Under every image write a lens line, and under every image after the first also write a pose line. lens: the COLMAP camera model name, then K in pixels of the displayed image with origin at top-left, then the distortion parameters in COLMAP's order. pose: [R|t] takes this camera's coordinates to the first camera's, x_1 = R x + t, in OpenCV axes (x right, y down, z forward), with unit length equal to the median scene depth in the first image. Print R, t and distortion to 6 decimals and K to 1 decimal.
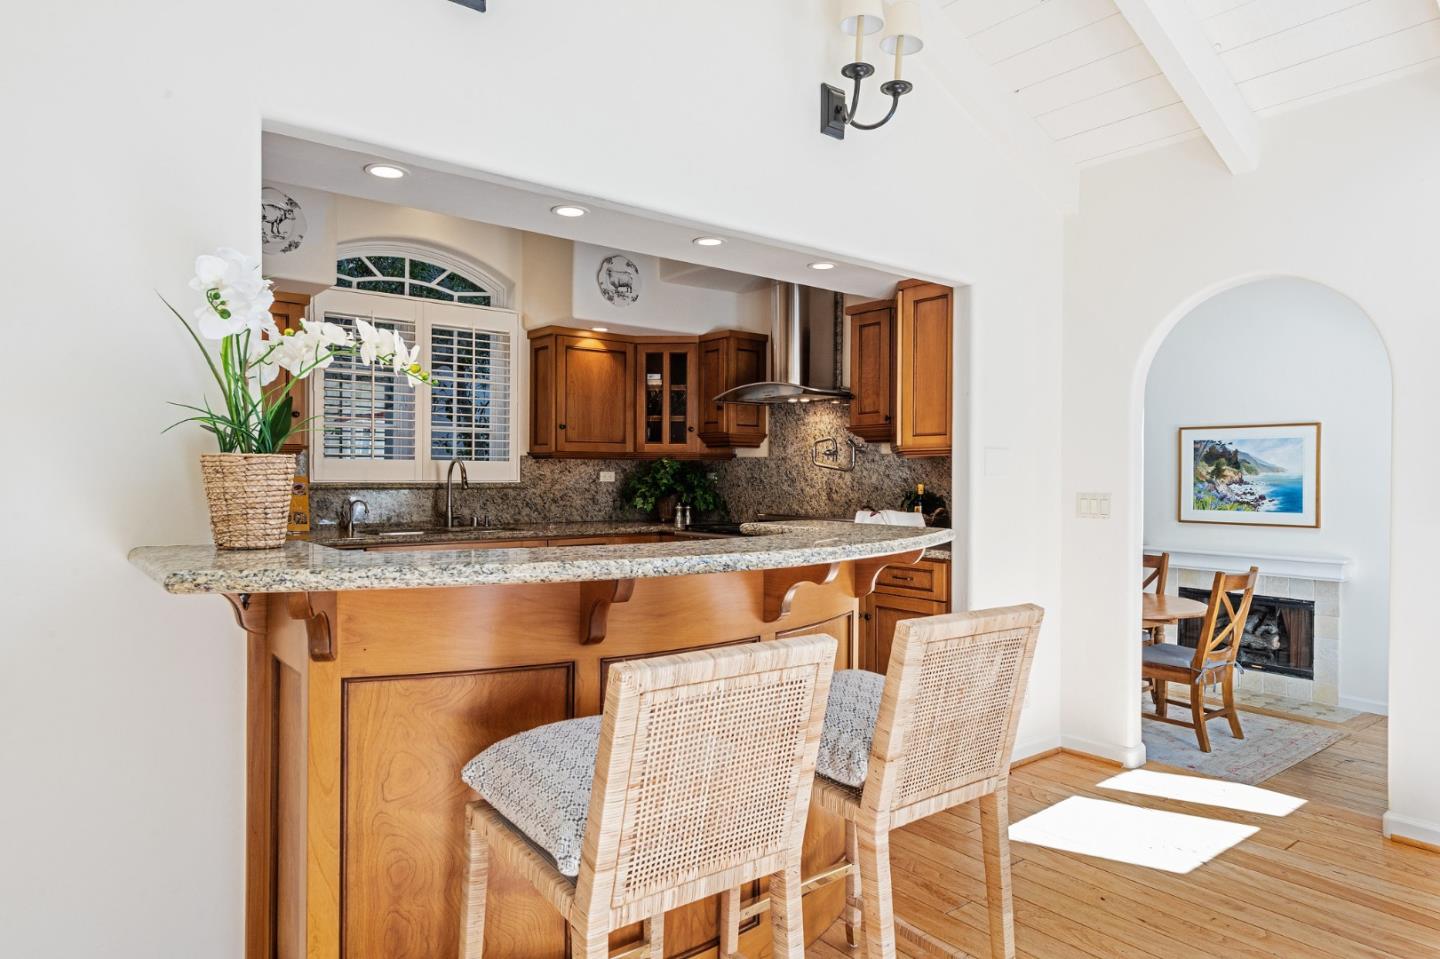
lens RADIAL K [[872.1, 0, 720.0], [0, 872.1, 479.5], [0, 0, 1]] dist [0.009686, 0.000268]
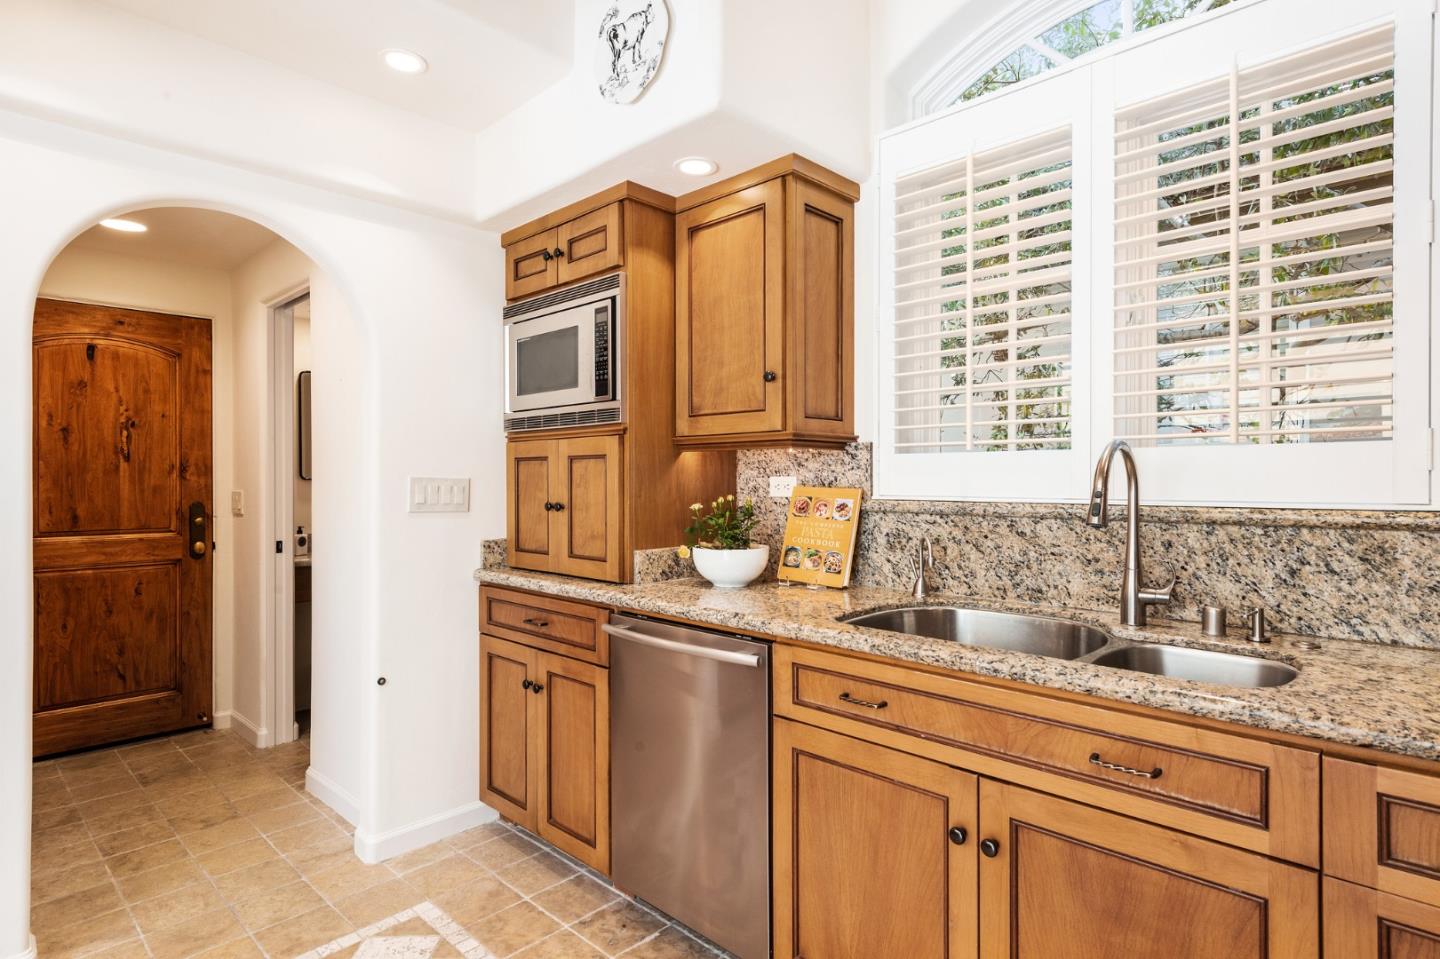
lens RADIAL K [[762.6, 0, 720.0], [0, 762.6, 479.5], [0, 0, 1]] dist [0.005266, 0.000515]
pose [[0.128674, -0.006670, -0.991665, -0.005994], [-0.004367, 0.999964, -0.007293, -0.004304], [0.991677, 0.005269, 0.128640, 0.734820]]
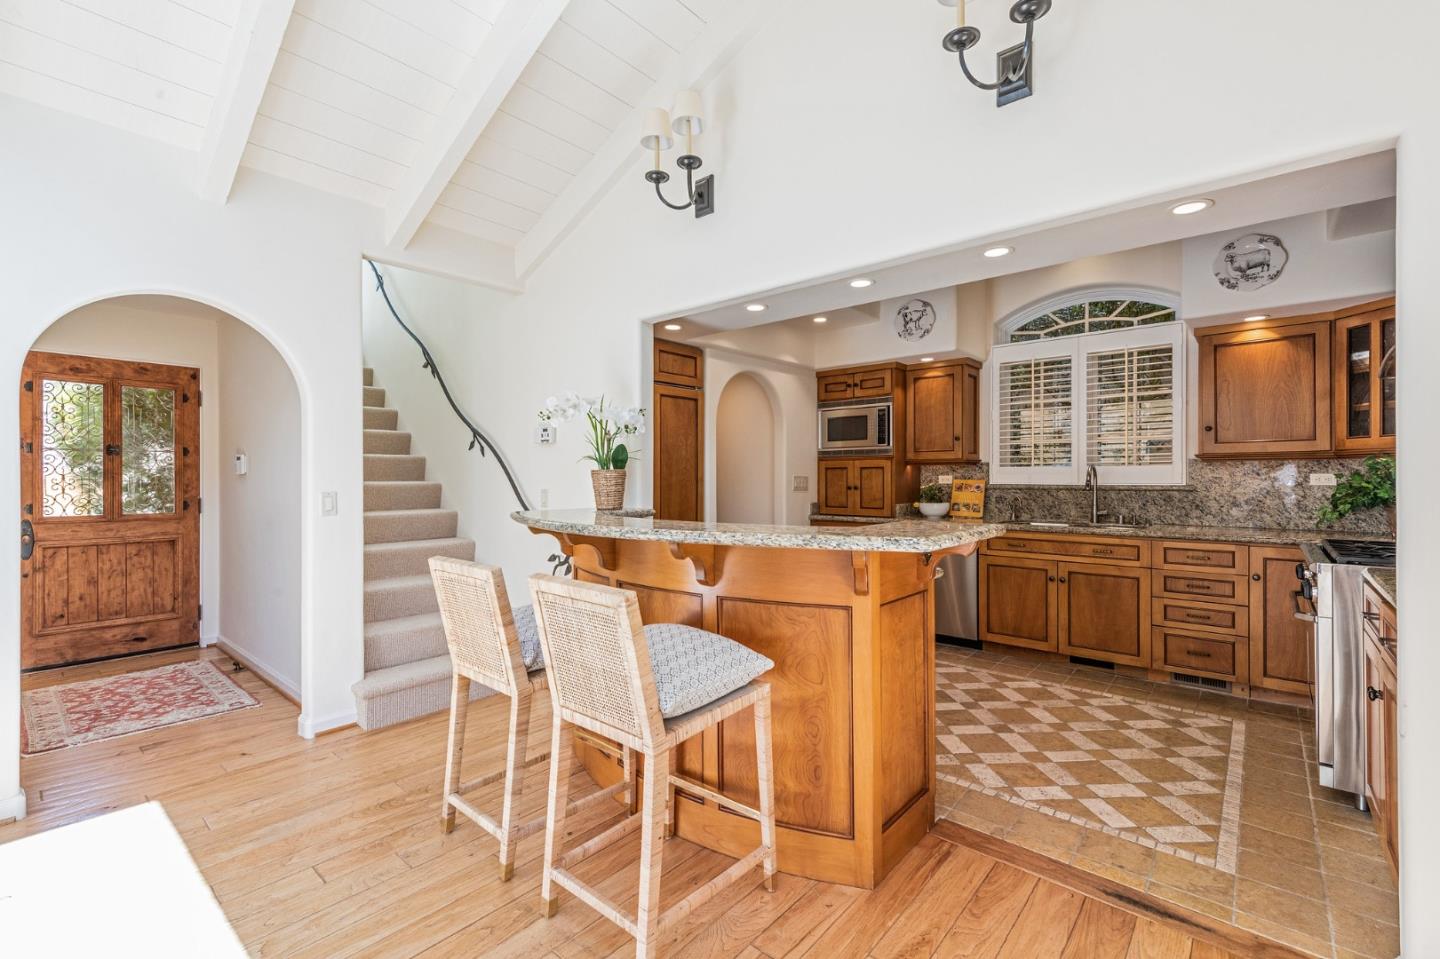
lens RADIAL K [[620.8, 0, 718.7], [0, 620.8, 475.6], [0, 0, 1]] dist [0.000680, 0.000068]
pose [[0.176195, -0.009890, -0.984306, 0.401290], [-0.003505, 0.999937, -0.010674, 0.001728], [0.984349, 0.005330, 0.176149, 0.330557]]
